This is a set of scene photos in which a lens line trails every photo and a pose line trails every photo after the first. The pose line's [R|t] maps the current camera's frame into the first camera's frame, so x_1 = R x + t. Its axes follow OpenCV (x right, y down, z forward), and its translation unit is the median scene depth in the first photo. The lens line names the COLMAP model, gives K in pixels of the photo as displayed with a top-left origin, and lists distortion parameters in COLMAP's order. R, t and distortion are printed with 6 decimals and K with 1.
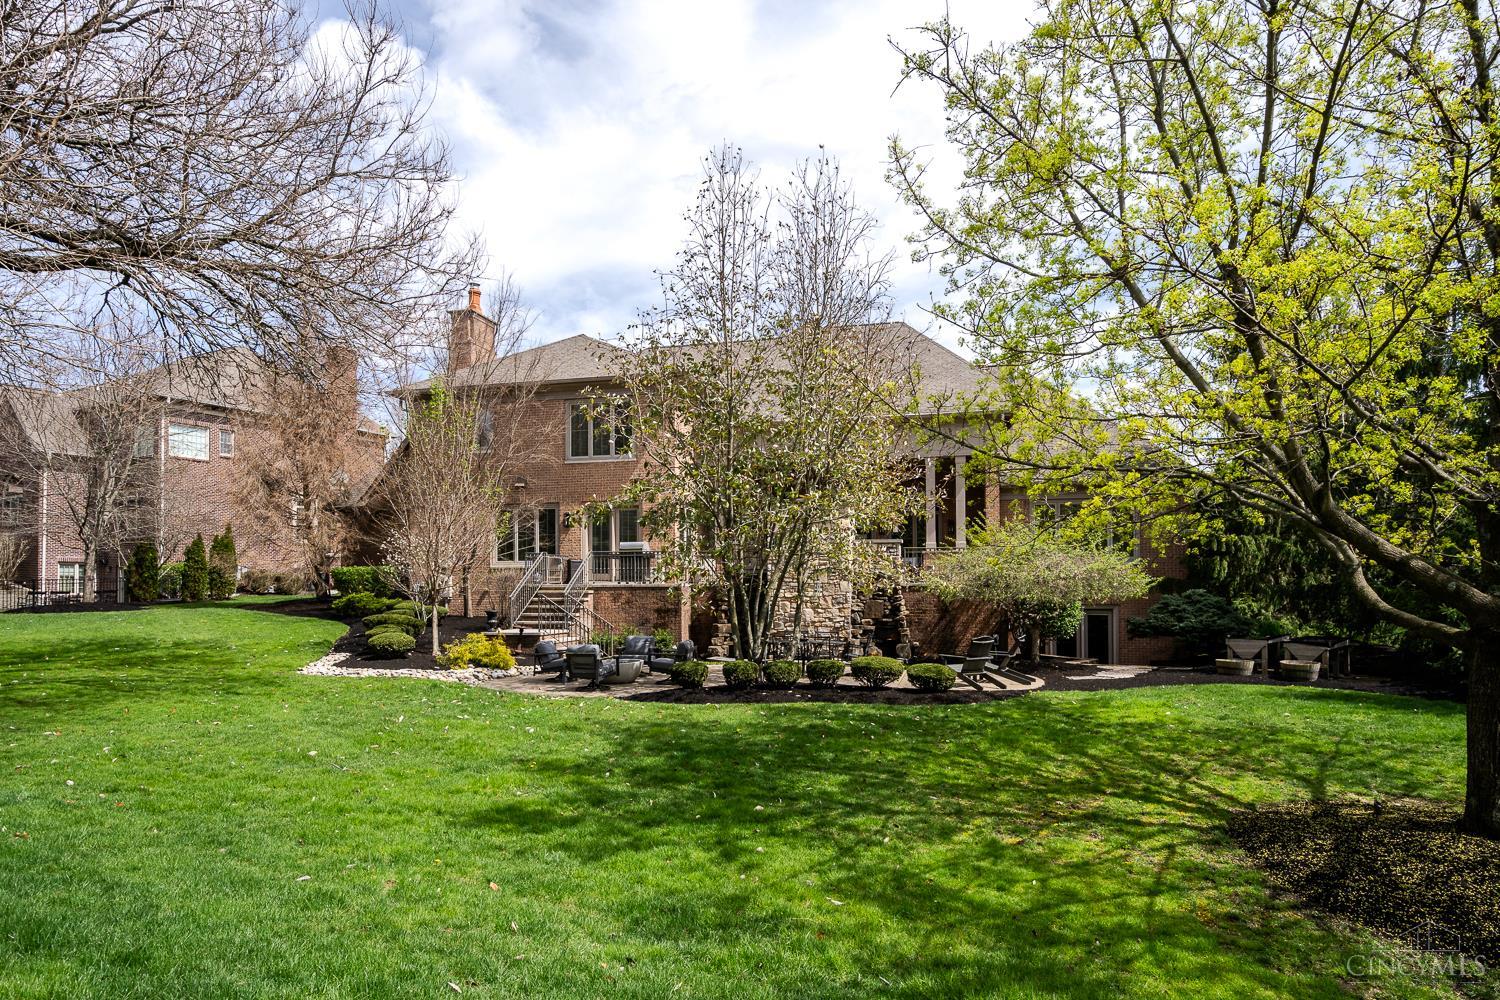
lens RADIAL K [[755.6, 0, 748.2], [0, 755.6, 523.8], [0, 0, 1]] dist [-0.001432, -0.000390]
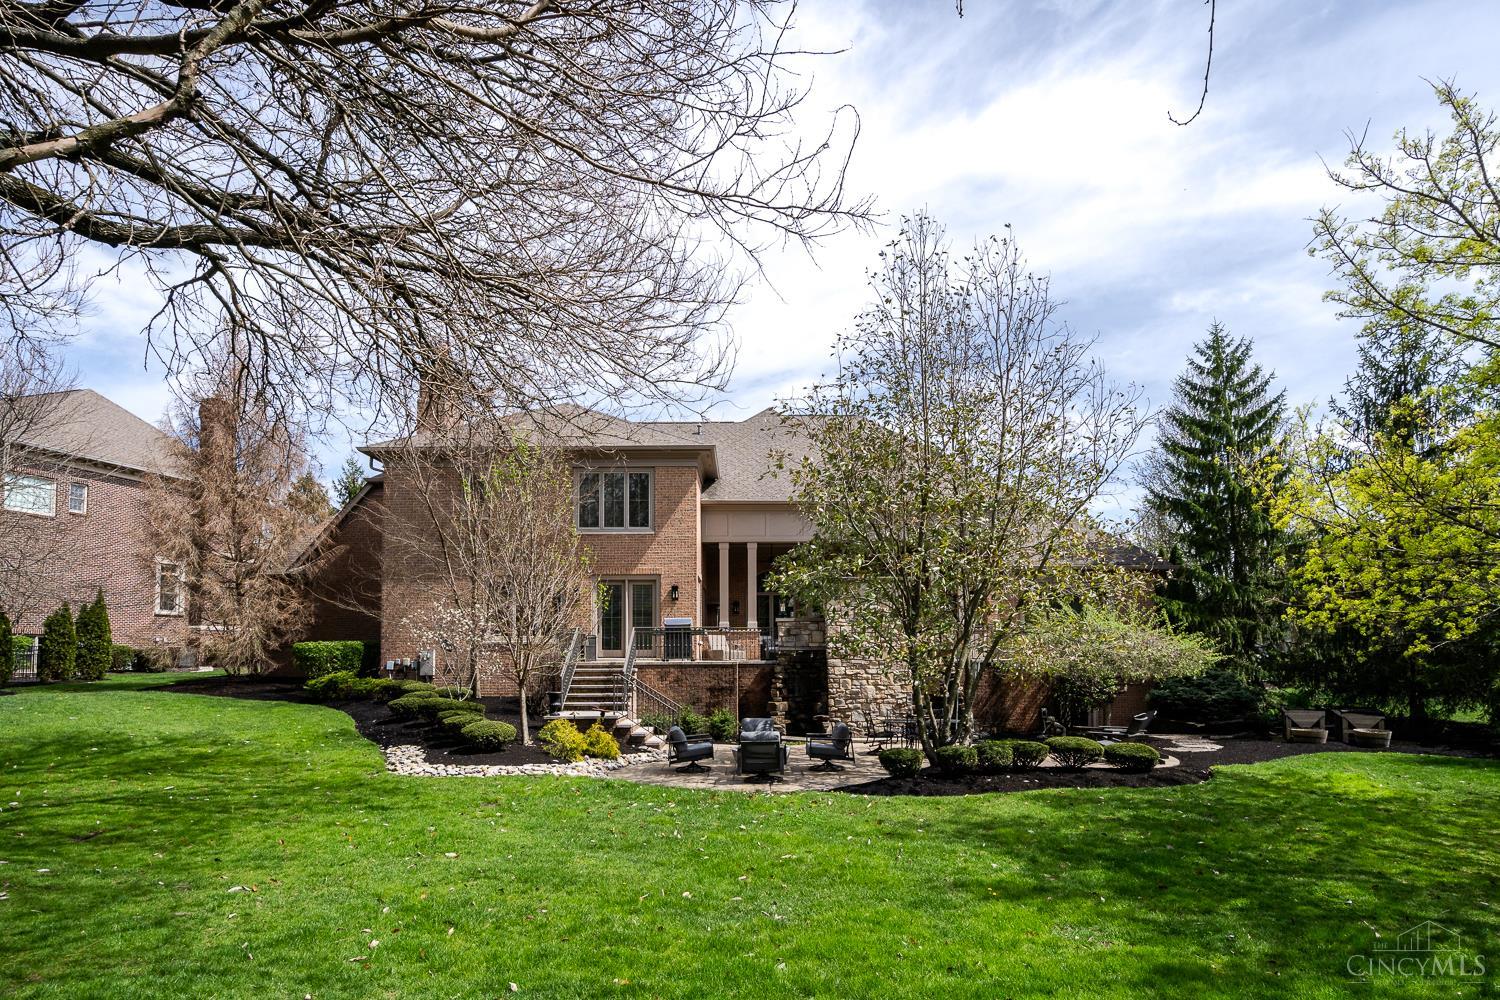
lens RADIAL K [[693.5, 0, 750.3], [0, 693.5, 575.8], [0, 0, 1]] dist [-0.002379, -0.000426]
pose [[0.973442, 0.024498, 0.227617, -0.274969], [-0.016169, 0.999132, -0.038385, 0.003157], [-0.228360, 0.033685, 0.972994, 0.118805]]
